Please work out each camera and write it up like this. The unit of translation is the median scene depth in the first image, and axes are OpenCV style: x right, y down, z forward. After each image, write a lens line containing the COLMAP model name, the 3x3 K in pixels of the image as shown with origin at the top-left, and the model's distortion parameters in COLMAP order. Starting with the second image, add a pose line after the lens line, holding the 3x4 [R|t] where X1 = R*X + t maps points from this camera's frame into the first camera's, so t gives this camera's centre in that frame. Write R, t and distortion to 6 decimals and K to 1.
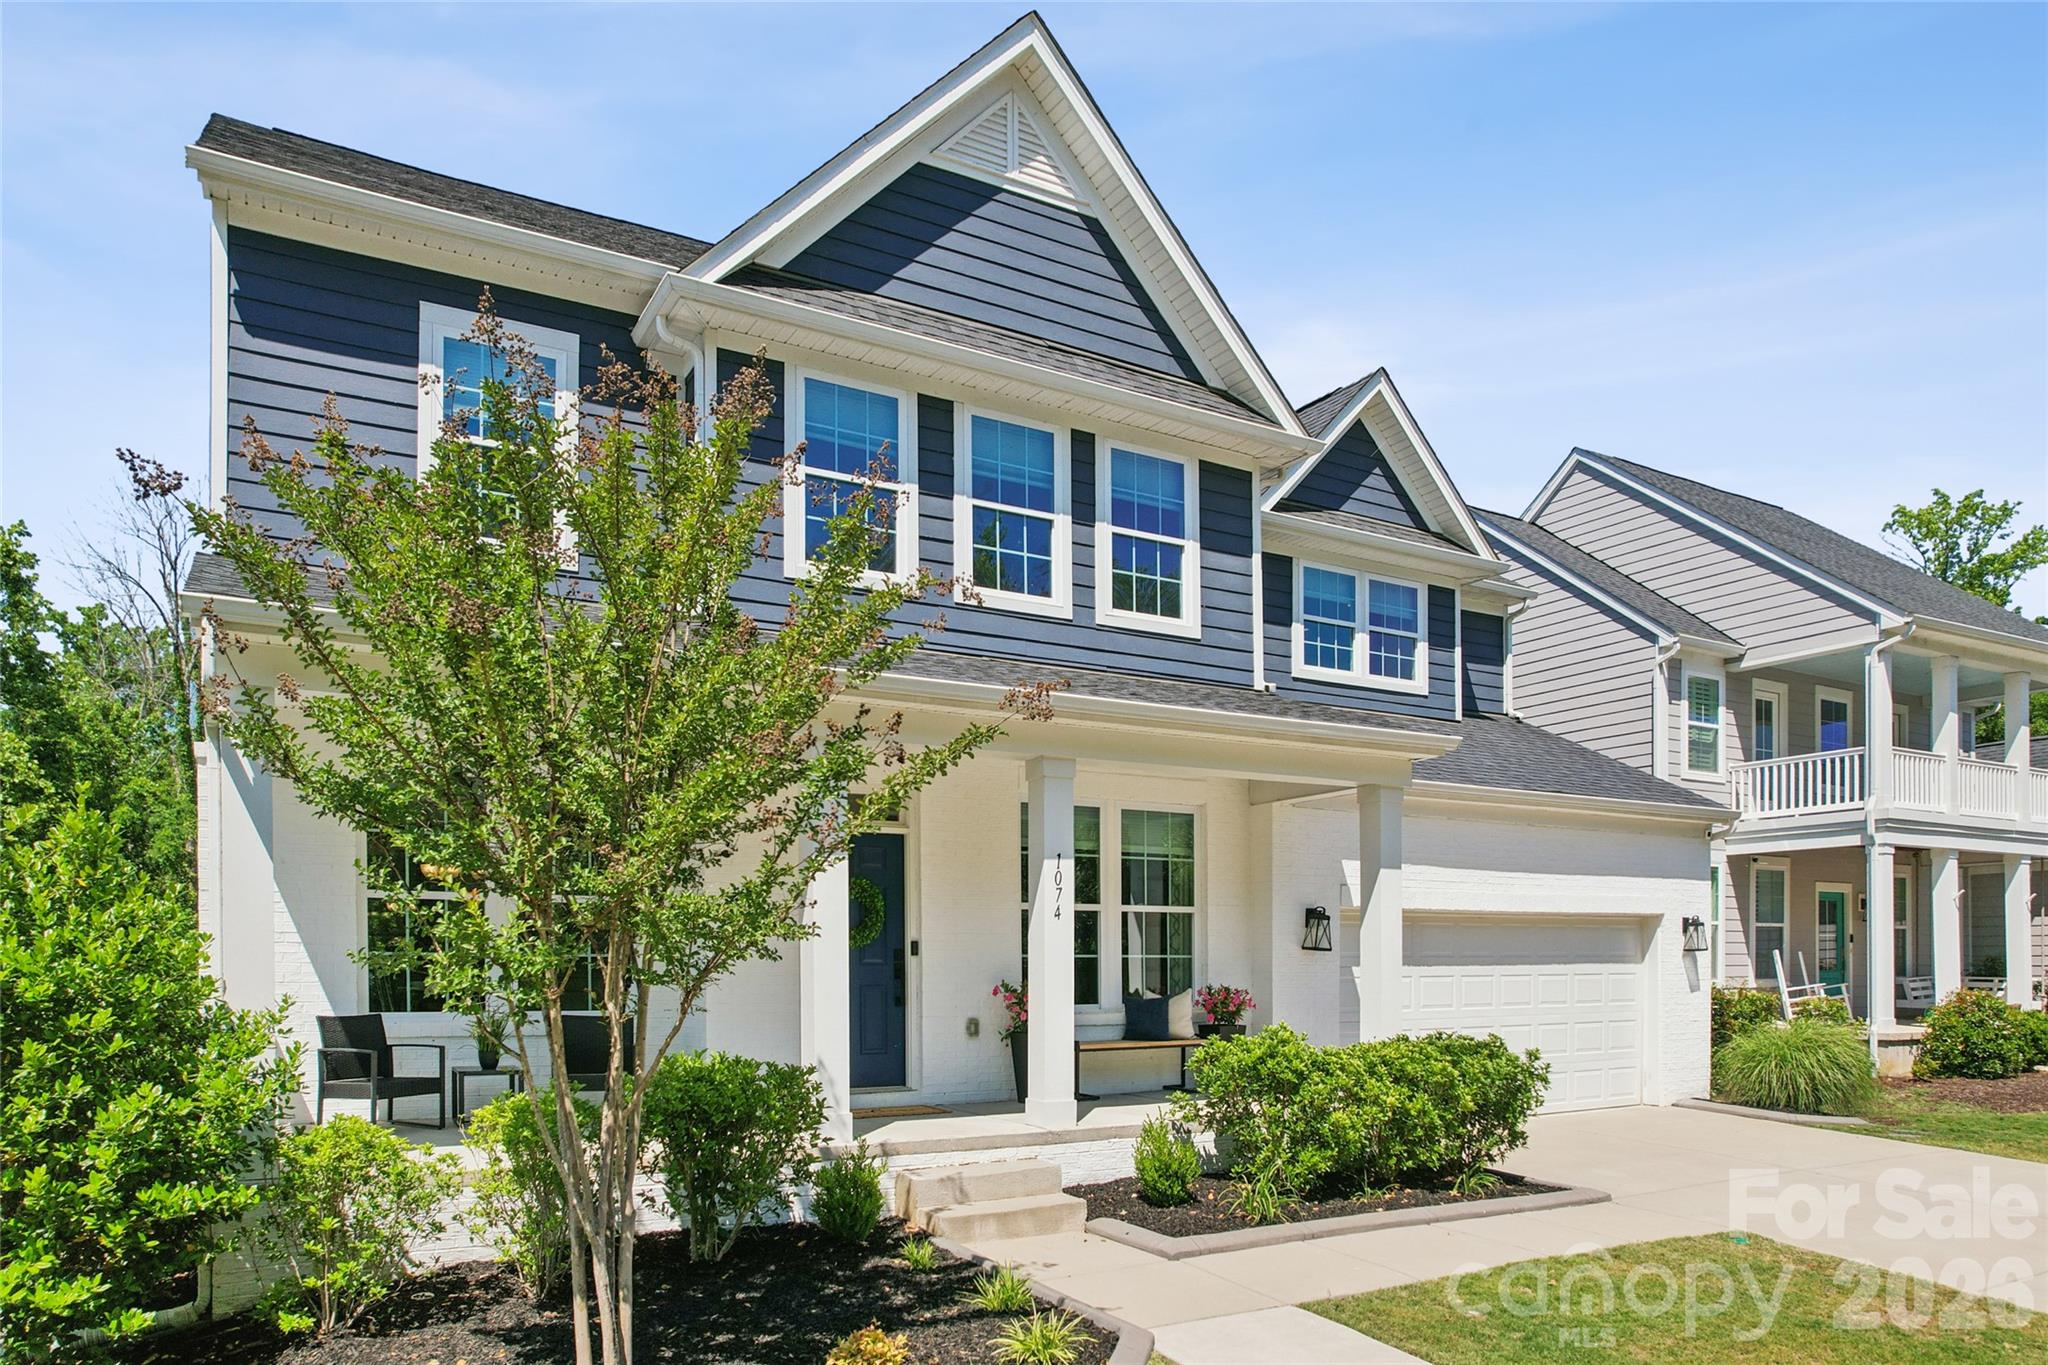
lens RADIAL K [[1330.8, 0, 1022.2], [0, 1330.8, 985.8], [0, 0, 1]] dist [-0.020894, 0.010882]
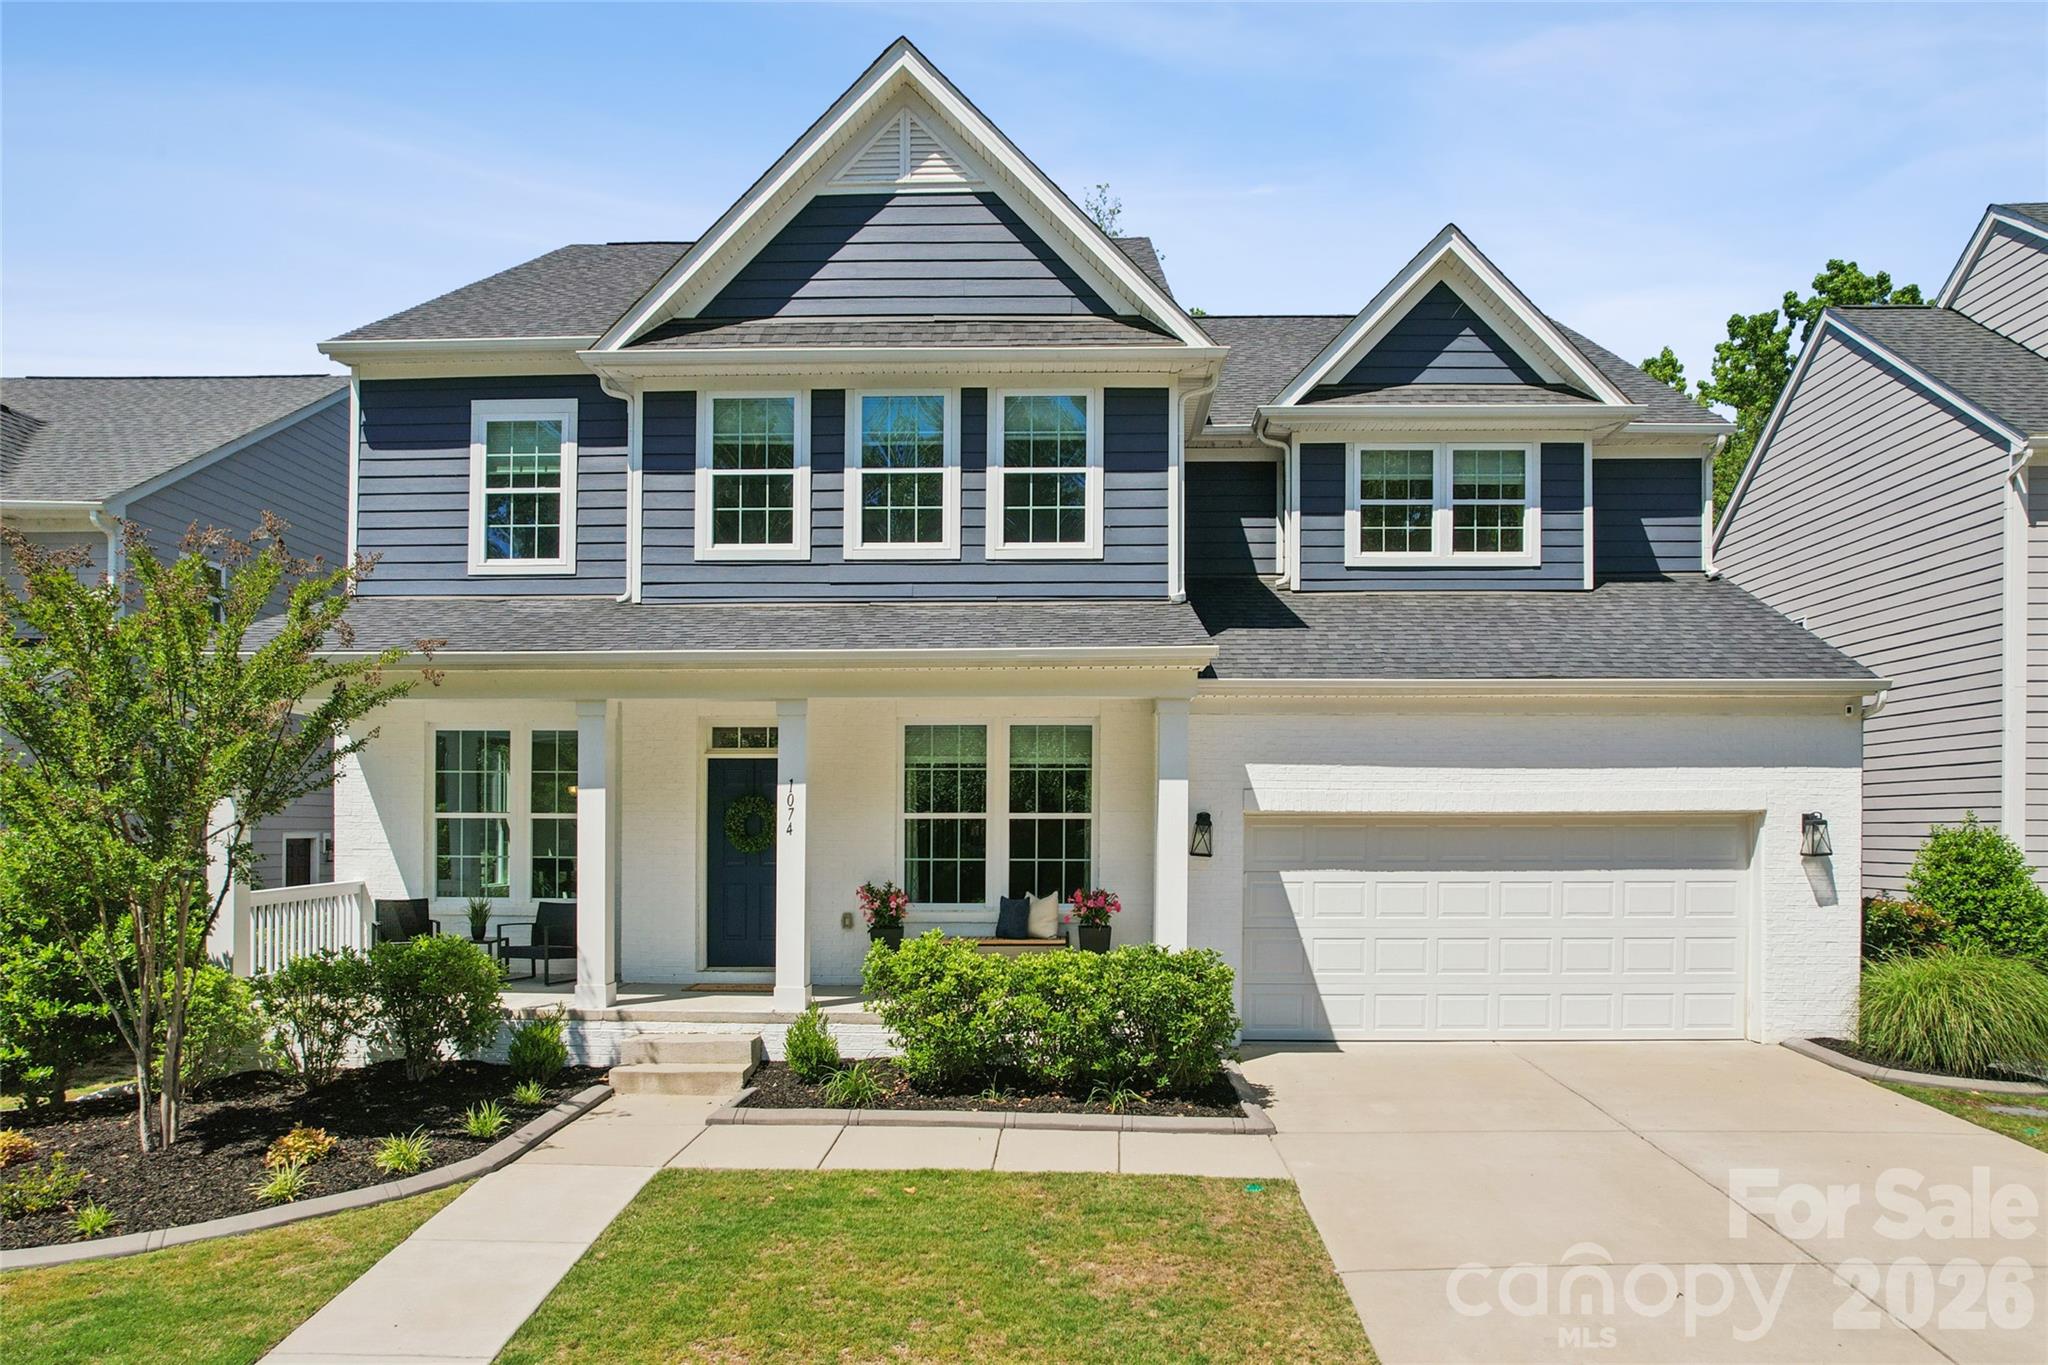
lens RADIAL K [[1324.0, 0, 1050.1], [0, 1324.0, 846.8], [0, 0, 1]] dist [-0.024476, 0.010038]
pose [[0.855103, 0.012021, -0.518319, 0.671176], [-0.012621, 0.999918, 0.002369, -0.036134], [0.518304, 0.004516, 0.855184, 0.086176]]
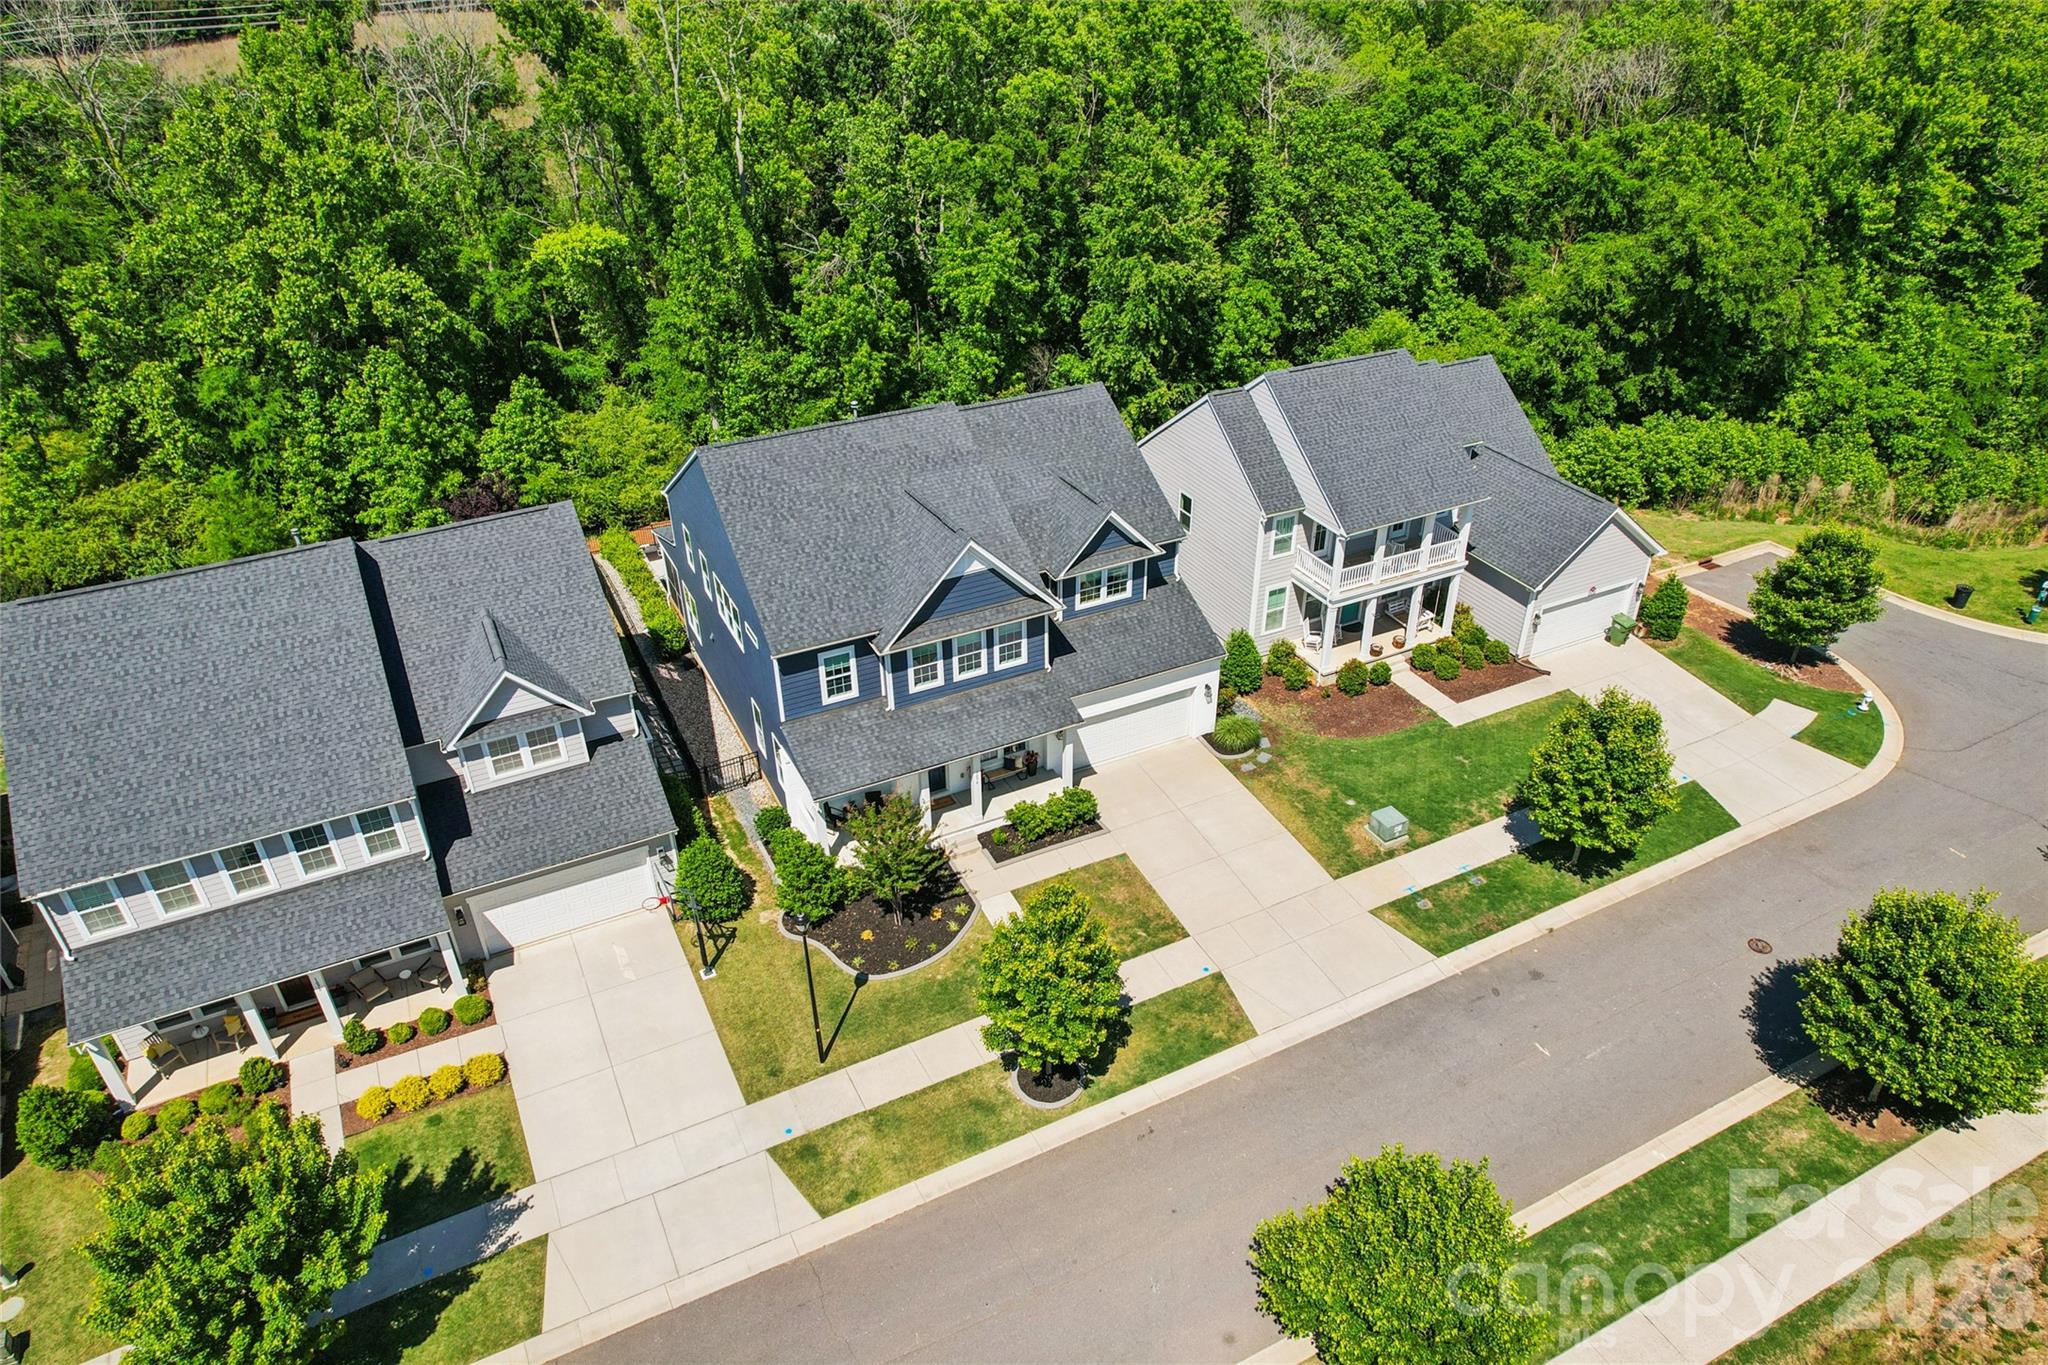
lens RADIAL K [[1330.8, 0, 1028.3], [0, 1330.8, 680.1], [0, 0, 1]] dist [-0.020894, 0.010882]
pose [[0.998895, 0.024855, -0.039878, 0.284196], [-0.000459, 0.853780, 0.520633, -2.080848], [0.046988, -0.520040, 0.852849, -2.011180]]
